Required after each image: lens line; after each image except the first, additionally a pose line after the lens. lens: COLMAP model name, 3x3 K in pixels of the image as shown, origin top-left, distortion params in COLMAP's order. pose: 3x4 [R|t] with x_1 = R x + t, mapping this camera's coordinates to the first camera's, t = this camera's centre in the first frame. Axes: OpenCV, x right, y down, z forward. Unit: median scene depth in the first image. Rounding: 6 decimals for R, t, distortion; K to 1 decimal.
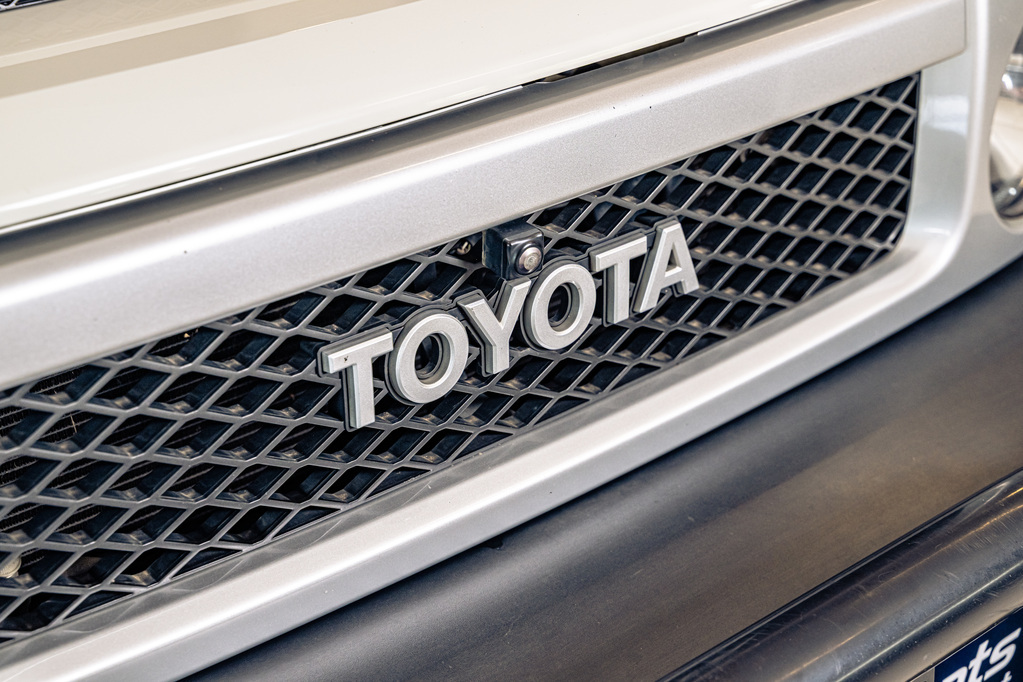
lens RADIAL K [[1761.3, 0, 511.5], [0, 1761.3, 341.0], [0, 0, 1]] dist [-0.005812, -0.008342]
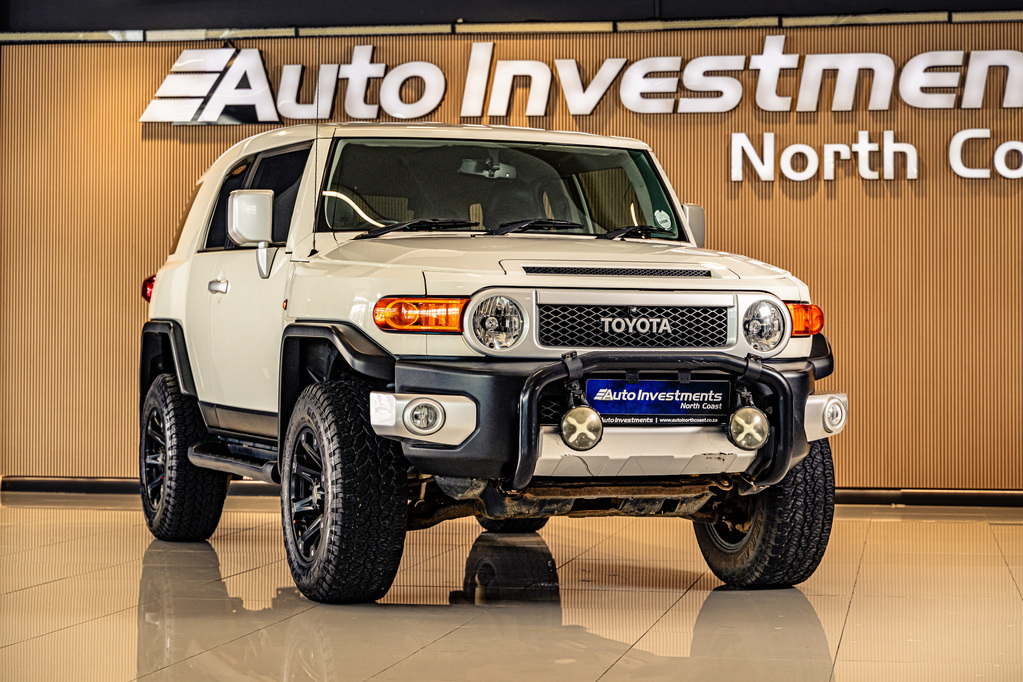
lens RADIAL K [[2200.7, 0, 511.5], [0, 2200.7, 341.0], [0, 0, 1]] dist [-0.007249, -0.078869]
pose [[0.940763, 0.019929, -0.338478, 2.226536], [-0.172554, 0.887470, -0.427342, 3.434359], [0.291873, 0.460434, 0.838338, -5.638800]]
